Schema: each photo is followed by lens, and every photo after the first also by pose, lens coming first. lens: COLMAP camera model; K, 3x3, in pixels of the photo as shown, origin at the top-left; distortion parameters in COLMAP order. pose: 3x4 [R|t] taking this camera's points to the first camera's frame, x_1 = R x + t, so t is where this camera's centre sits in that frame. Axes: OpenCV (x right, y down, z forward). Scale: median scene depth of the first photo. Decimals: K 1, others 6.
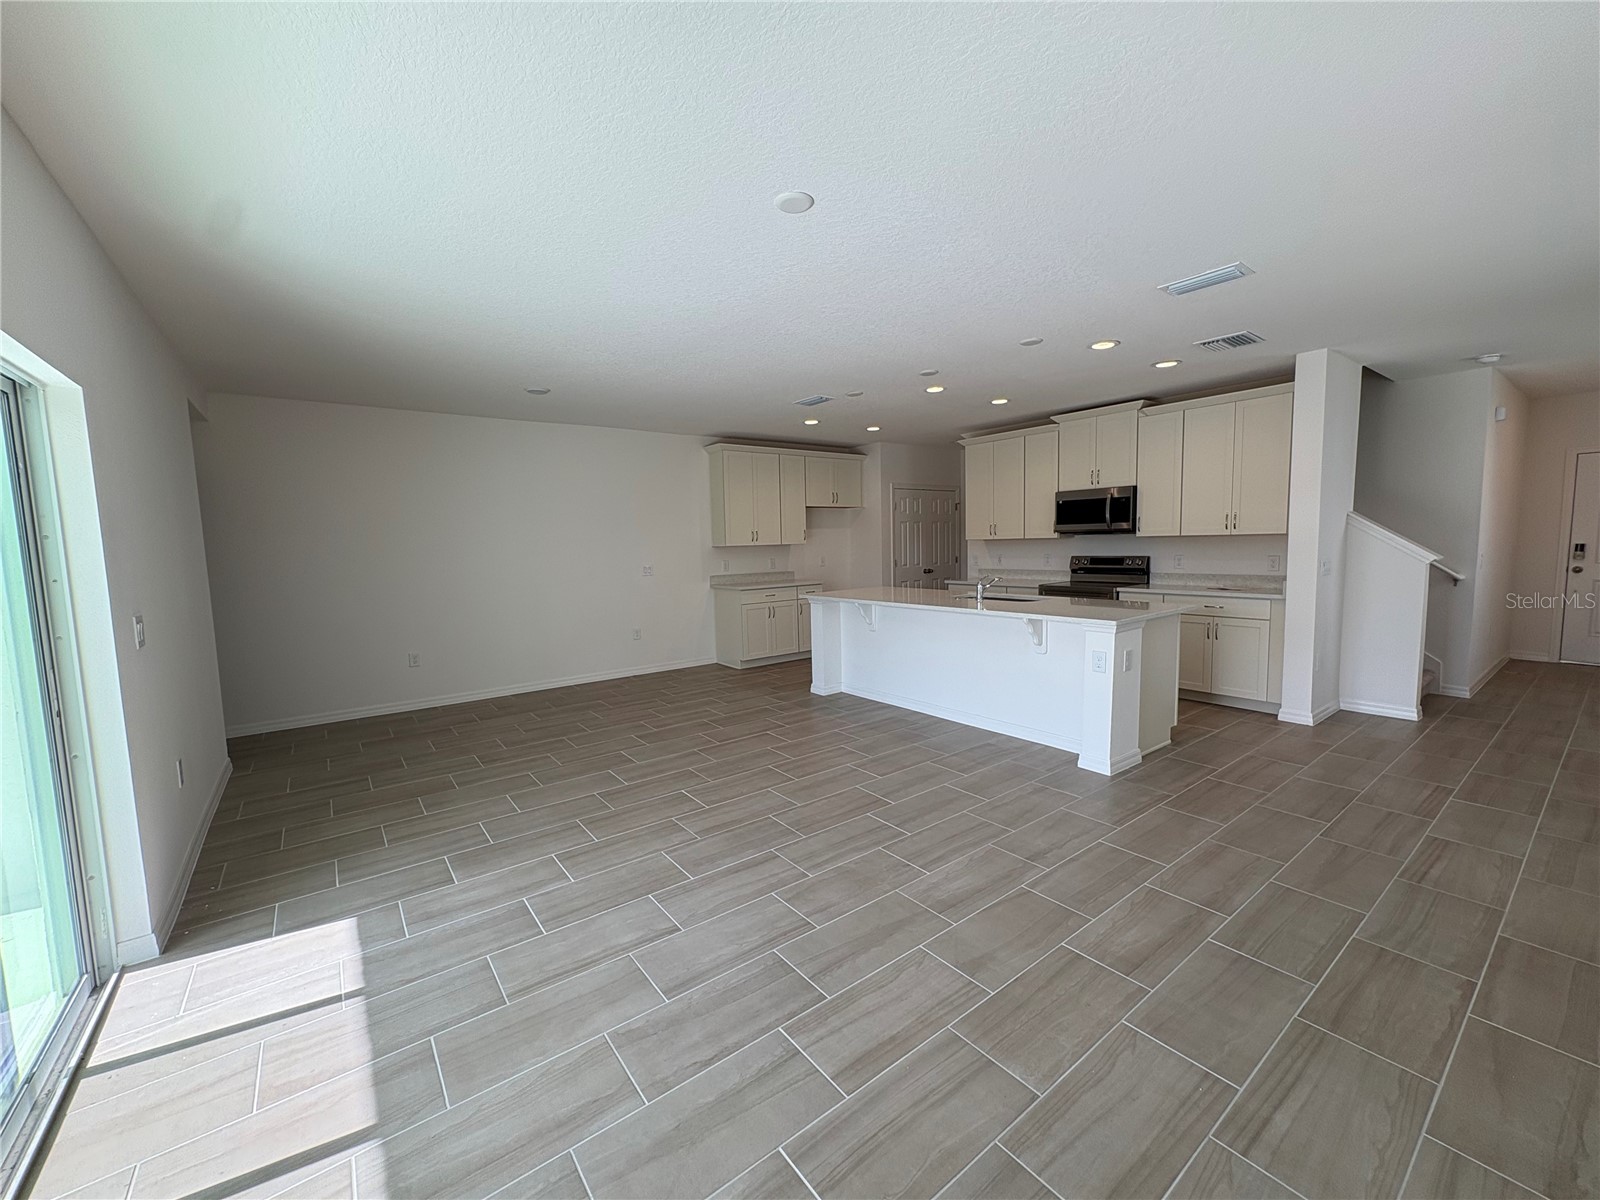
lens RADIAL K [[637.9, 0, 799.8], [0, 637.9, 601.4], [0, 0, 1]] dist [-0.000395, -0.000107]
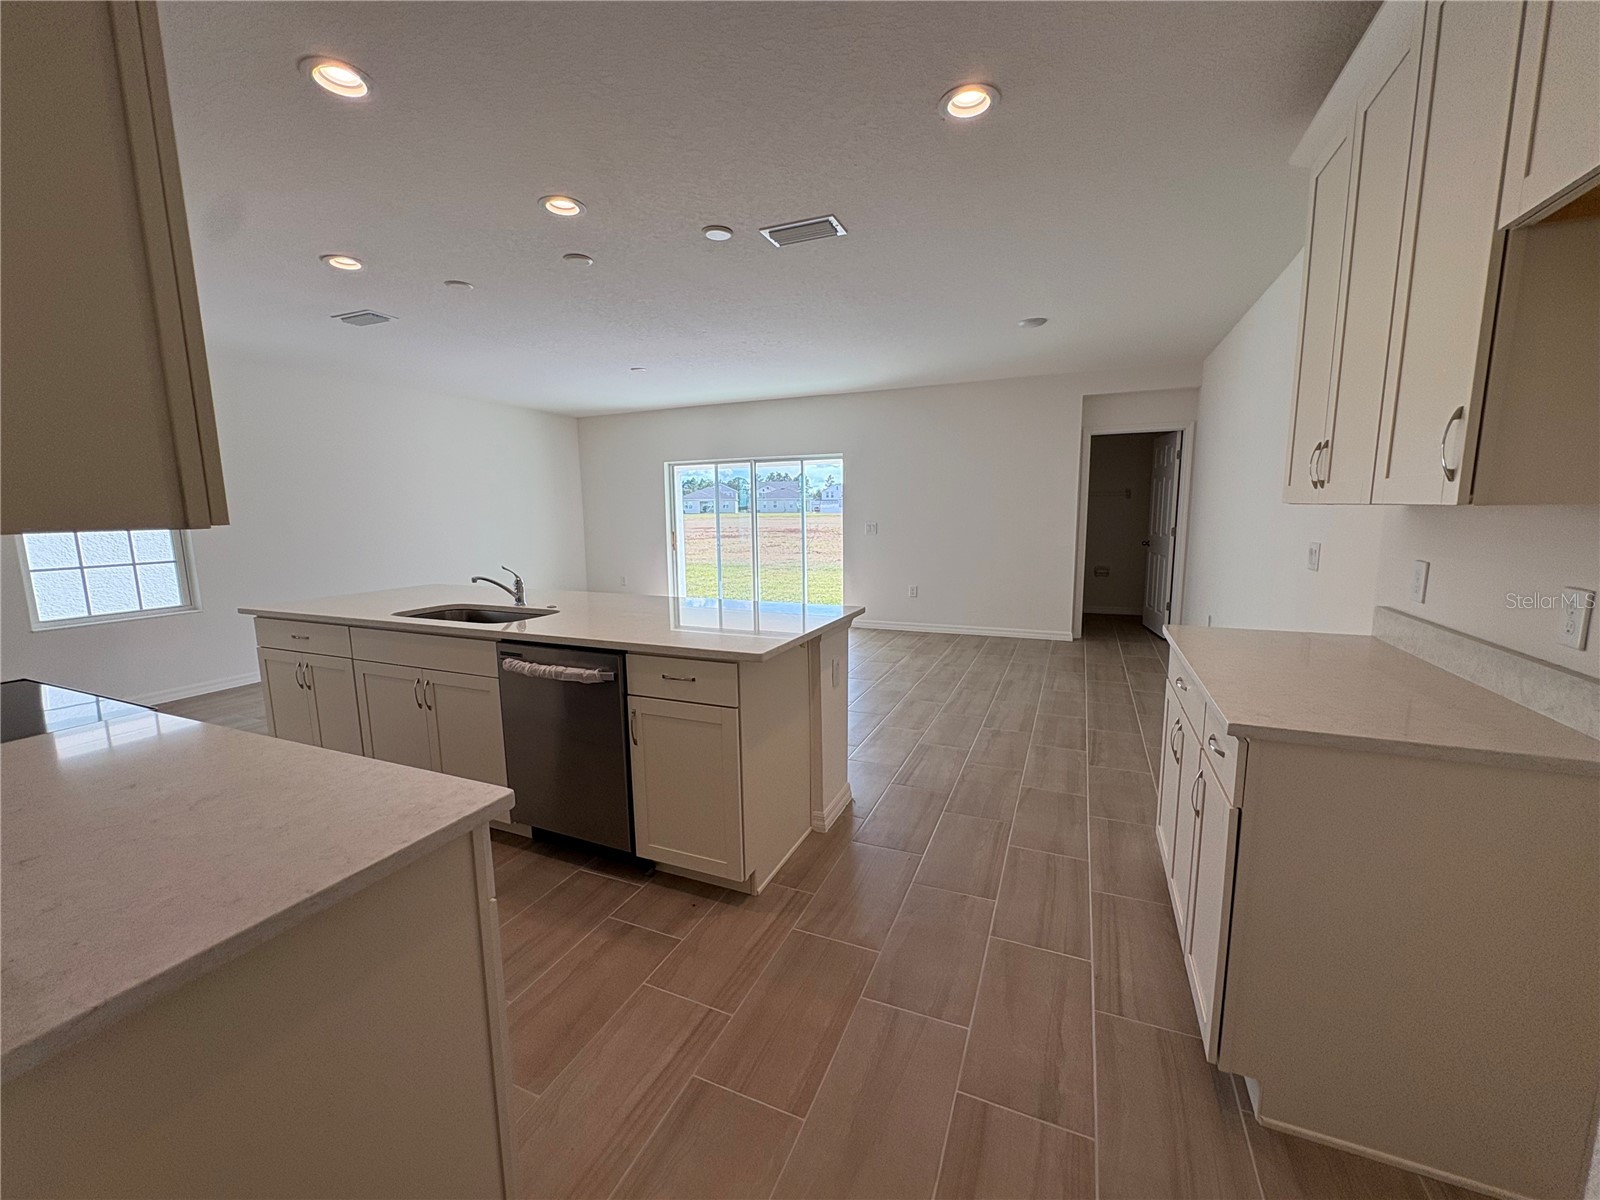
lens RADIAL K [[639.9, 0, 805.1], [0, 639.9, 600.1], [0, 0, 1]] dist [-0.000843, -0.000045]
pose [[-0.868923, 0.105571, -0.483558, 0.287119], [-0.012548, 0.971974, 0.234751, -0.134818], [0.494789, 0.210048, -0.843246, 1.399119]]
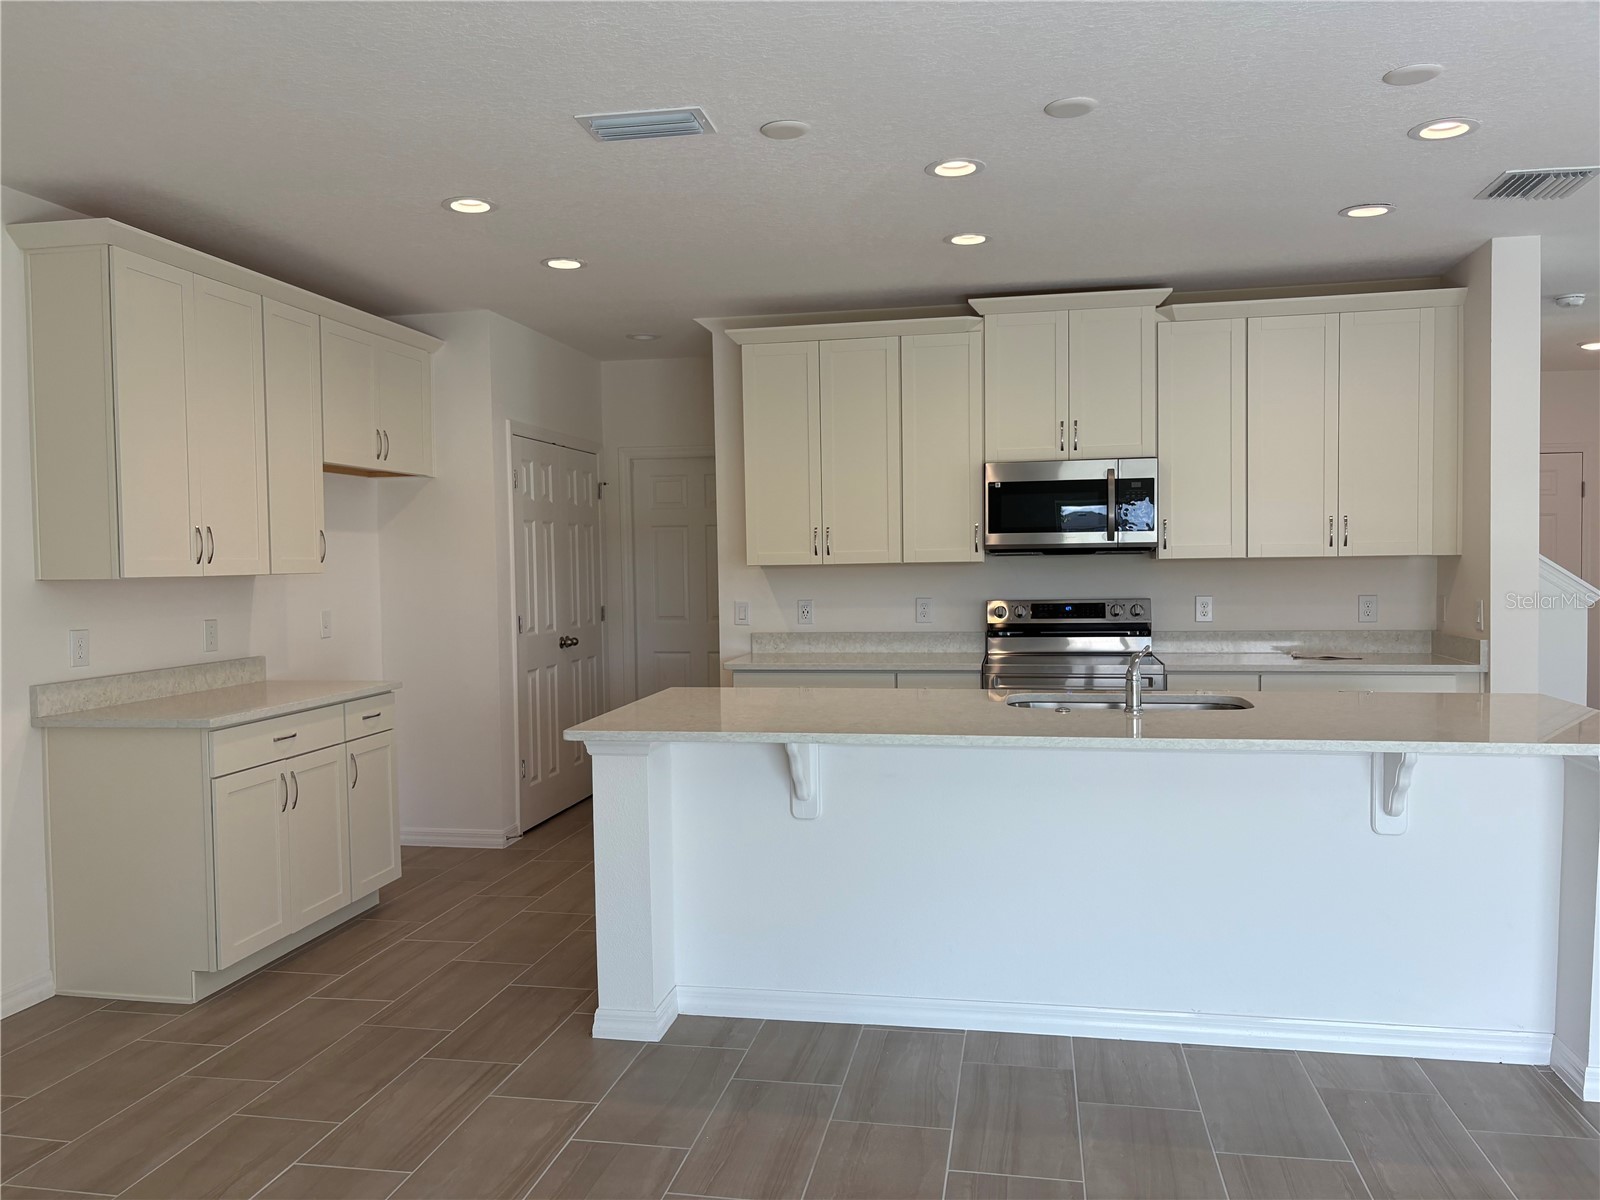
lens RADIAL K [[1213.9, 0, 790.6], [0, 1213.9, 606.7], [0, 0, 1]] dist [0.041247, -0.042967]
pose [[0.745985, -0.013965, 0.665816, -0.311923], [0.060332, 0.997086, -0.046683, -0.036715], [-0.663224, 0.074995, 0.744654, 0.474274]]
